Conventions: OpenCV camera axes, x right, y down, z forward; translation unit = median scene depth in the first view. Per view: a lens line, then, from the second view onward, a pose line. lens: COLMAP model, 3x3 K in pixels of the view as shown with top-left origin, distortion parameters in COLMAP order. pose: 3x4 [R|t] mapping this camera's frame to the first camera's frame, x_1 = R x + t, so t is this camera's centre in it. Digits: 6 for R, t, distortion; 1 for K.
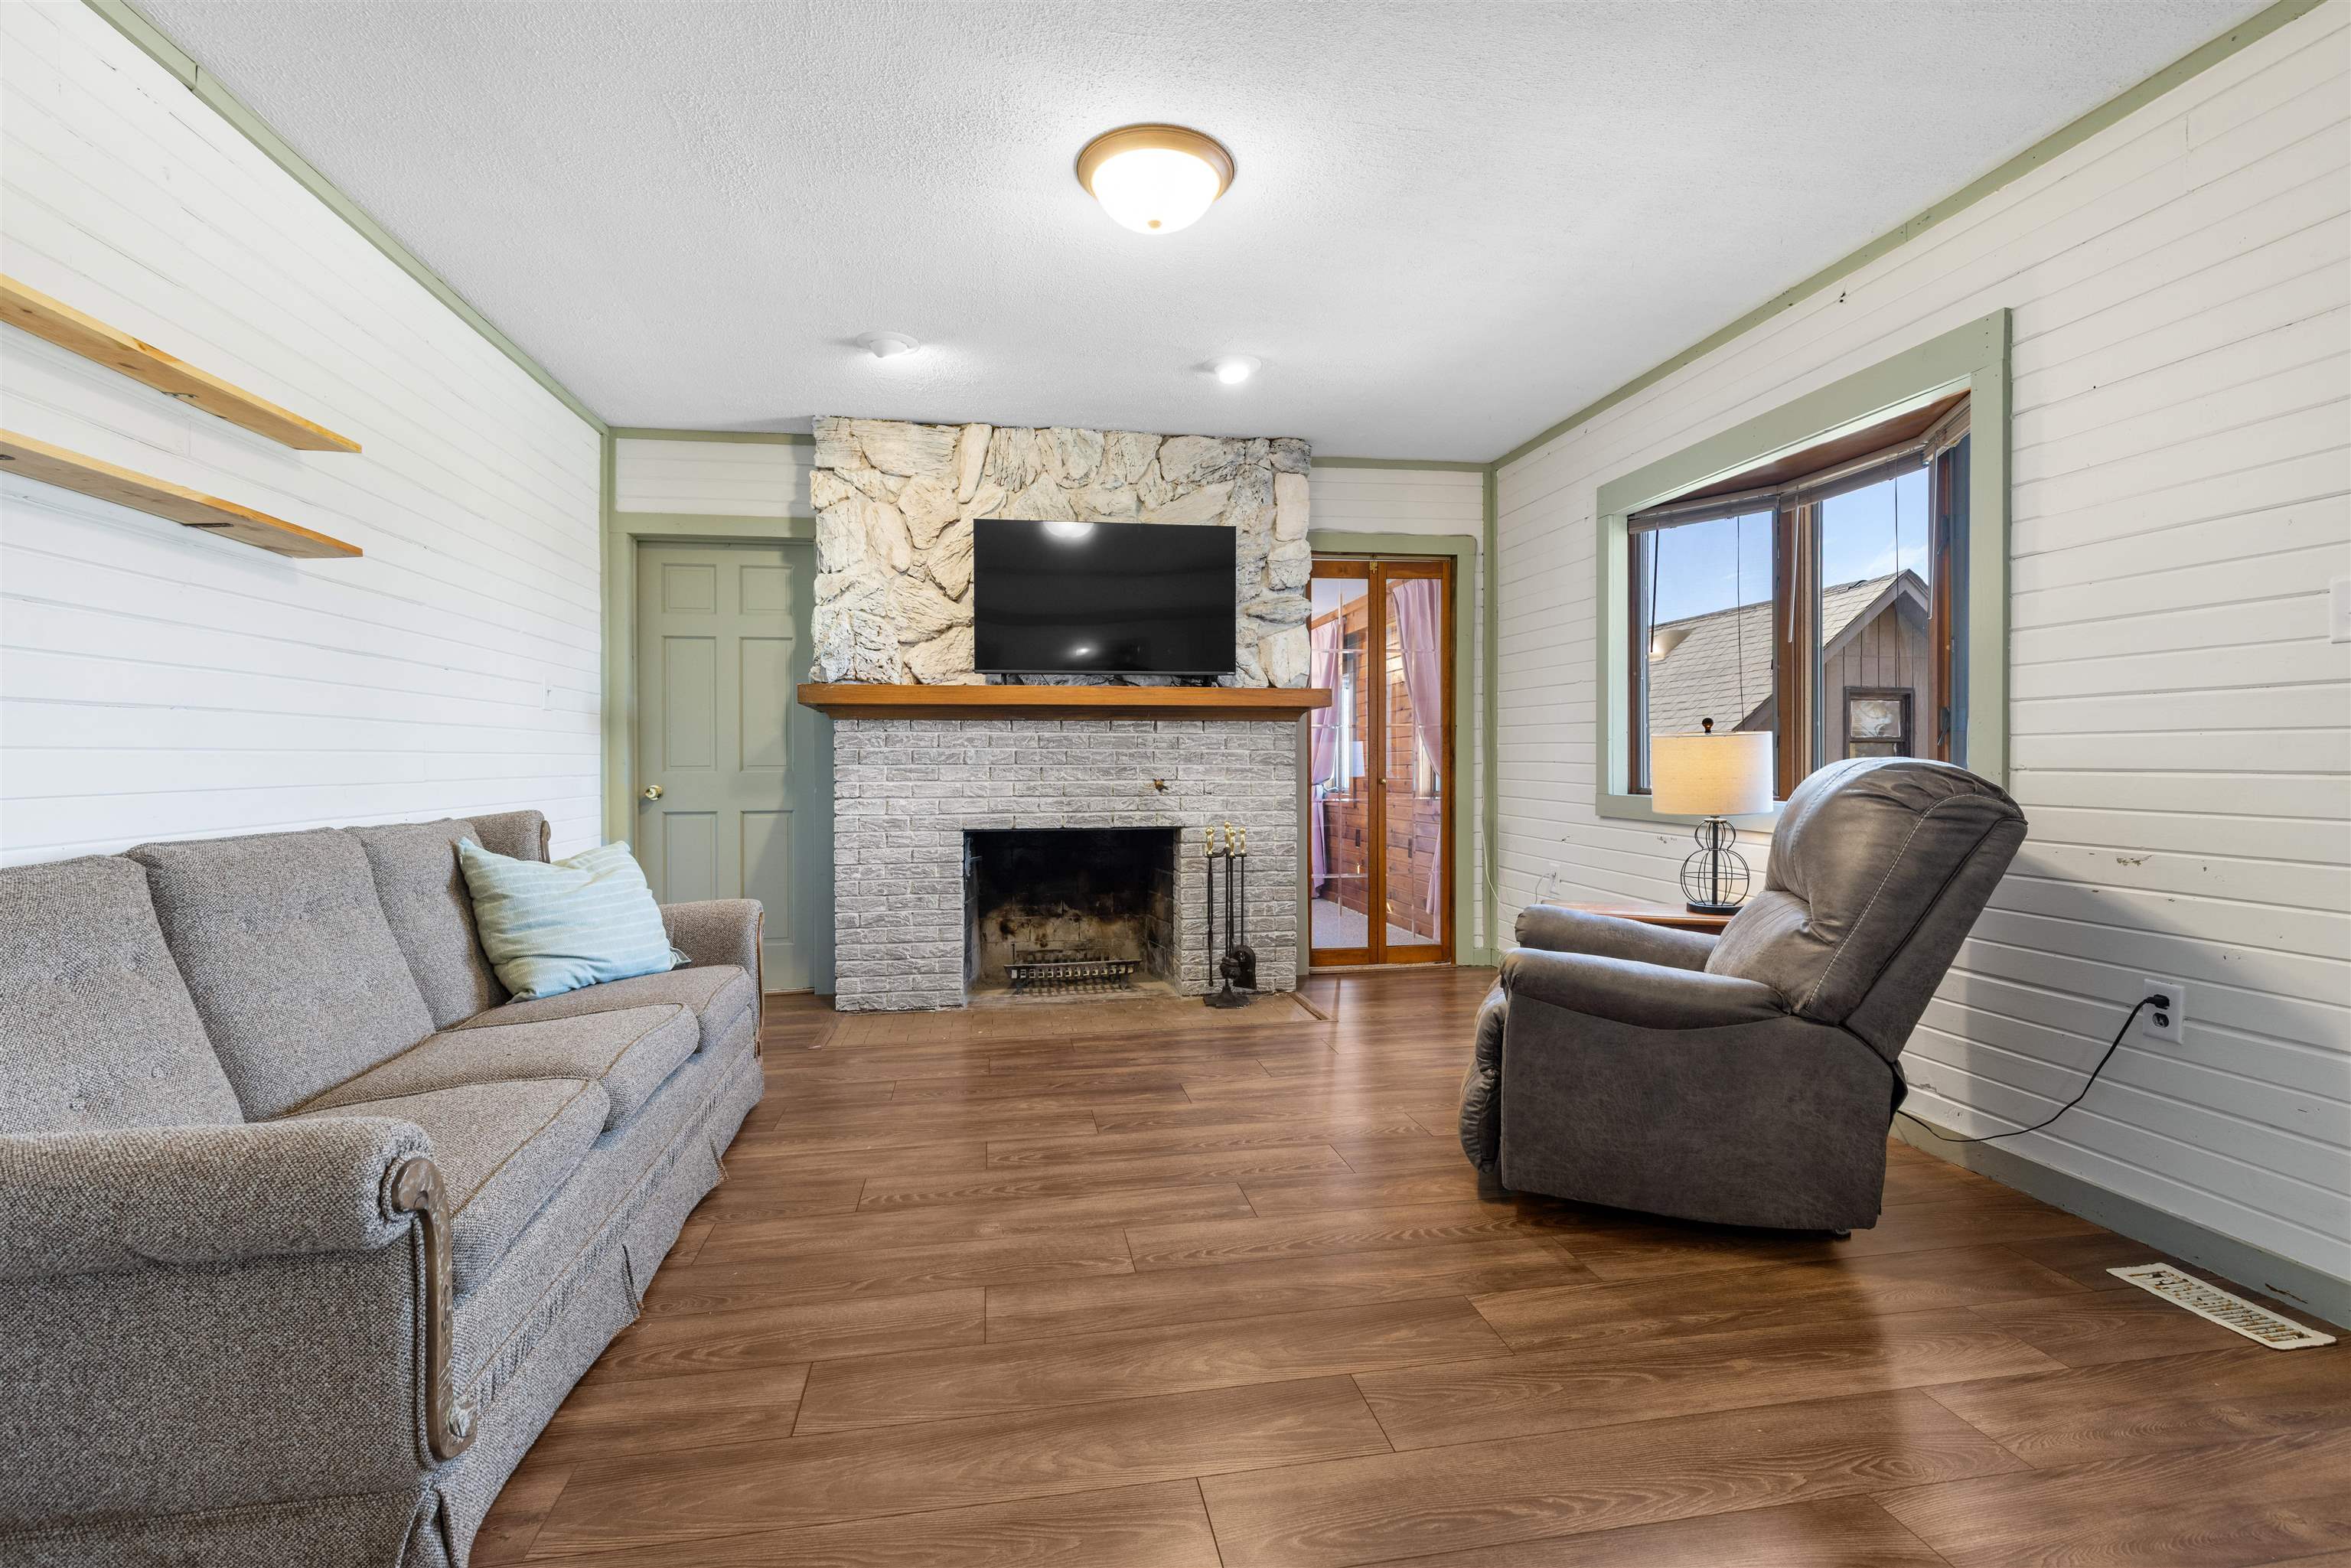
lens RADIAL K [[1051.7, 0, 1176.7], [0, 1051.7, 763.1], [0, 0, 1]] dist [-0.002589, -0.000231]
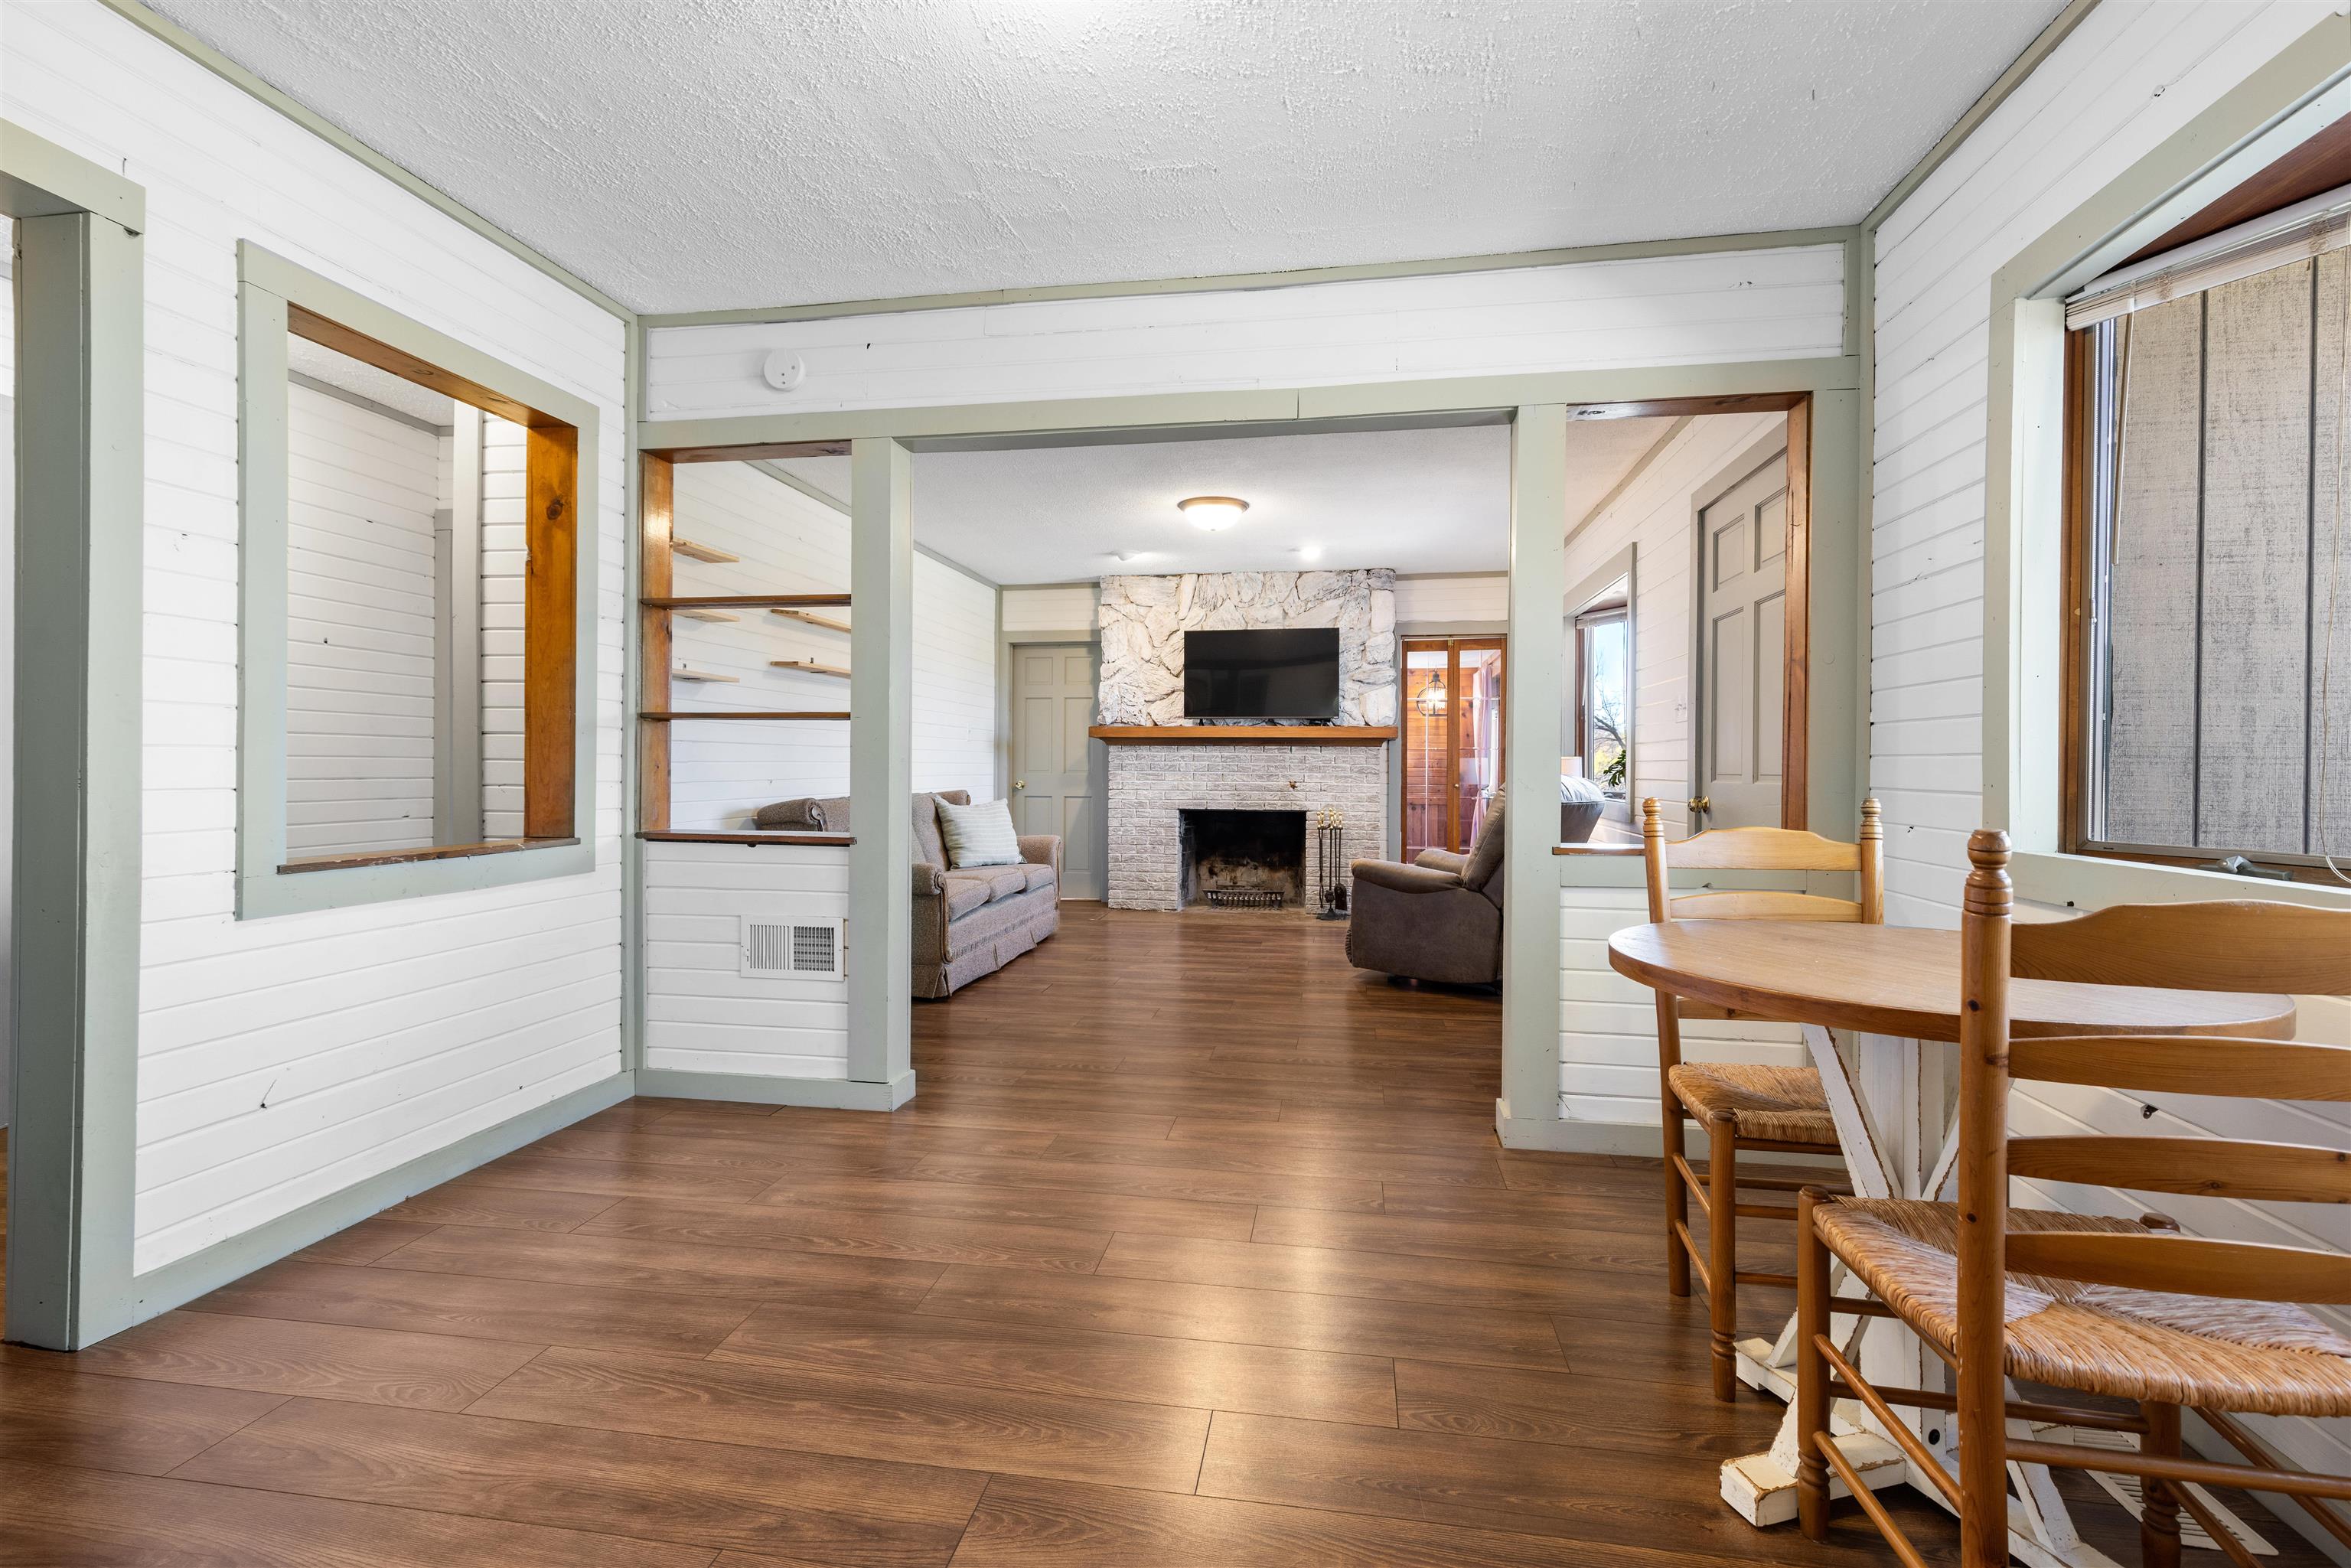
lens RADIAL K [[1051.7, 0, 1175.7], [0, 1051.7, 771.0], [0, 0, 1]] dist [-0.002589, -0.000231]
pose [[0.943520, 0.011405, -0.331120, 0.361237], [-0.011801, 0.999930, 0.000815, -0.000398], [0.331107, 0.003138, 0.943588, -0.629626]]
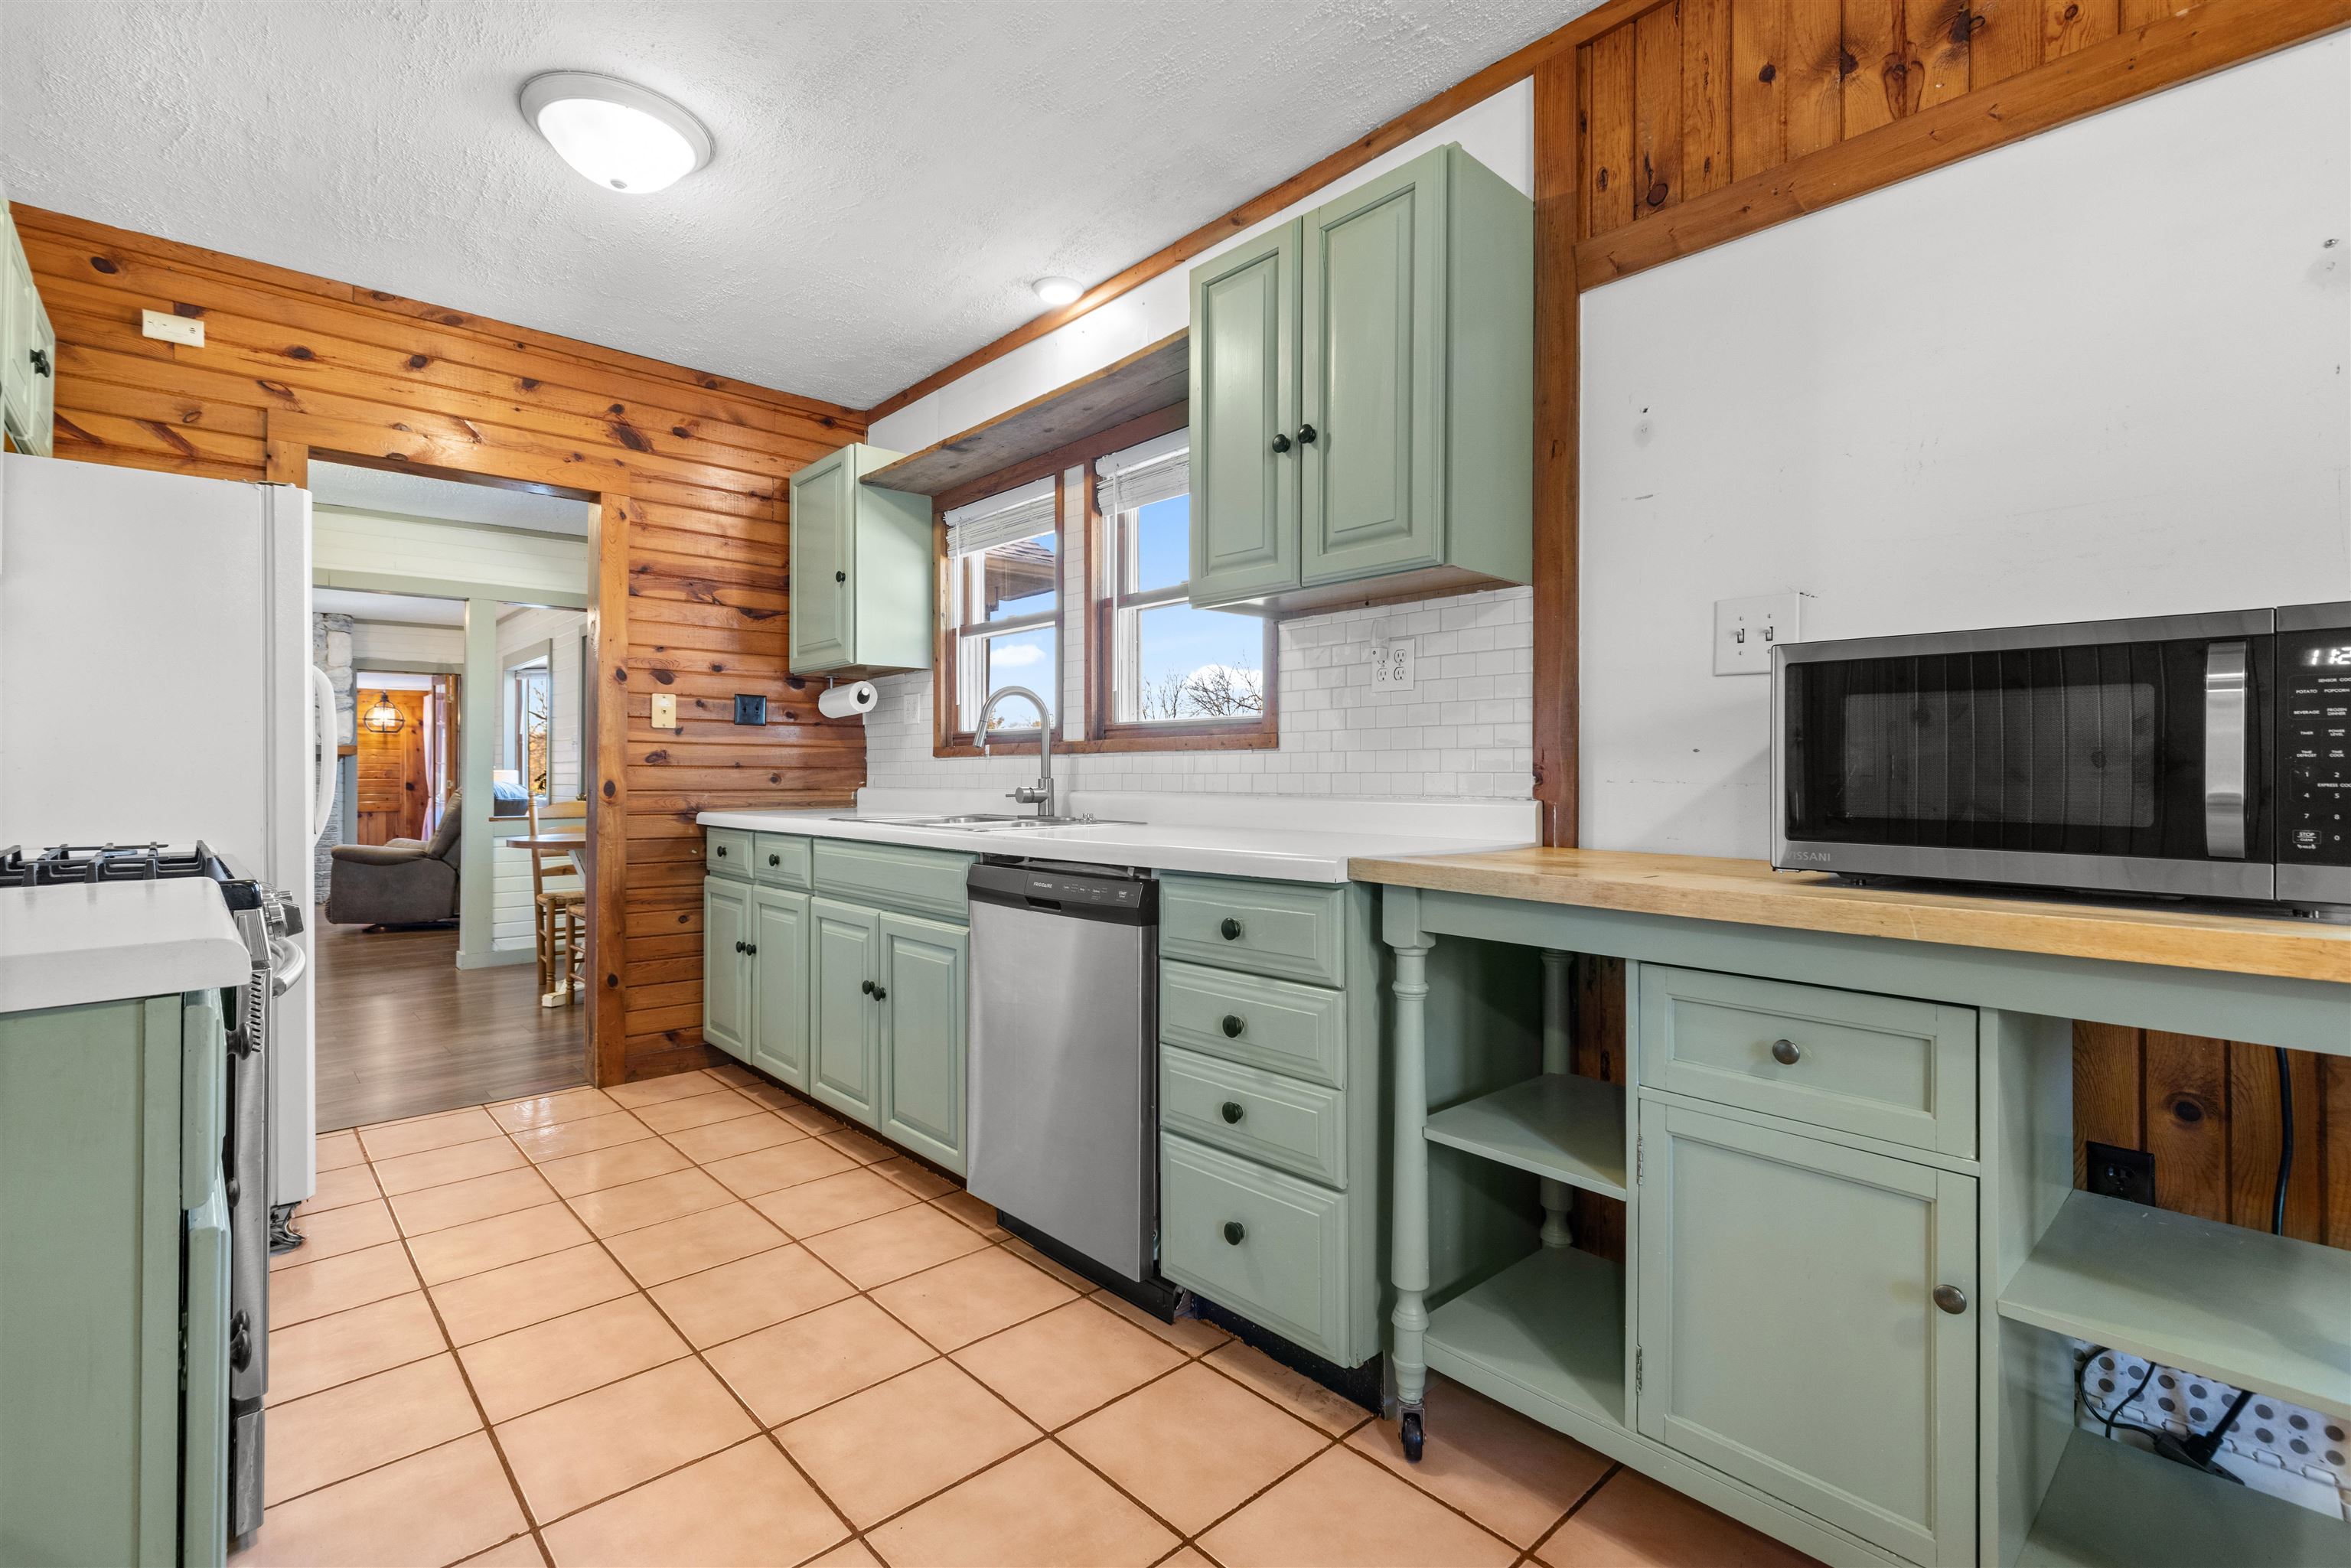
lens RADIAL K [[1051.7, 0, 1164.7], [0, 1051.7, 774.0], [0, 0, 1]] dist [-0.002589, -0.000231]
pose [[0.844772, 0.009725, 0.535038, 0.376832], [-0.004058, 0.999923, -0.011767, 0.001760], [-0.535111, 0.007769, 0.844746, -1.482366]]
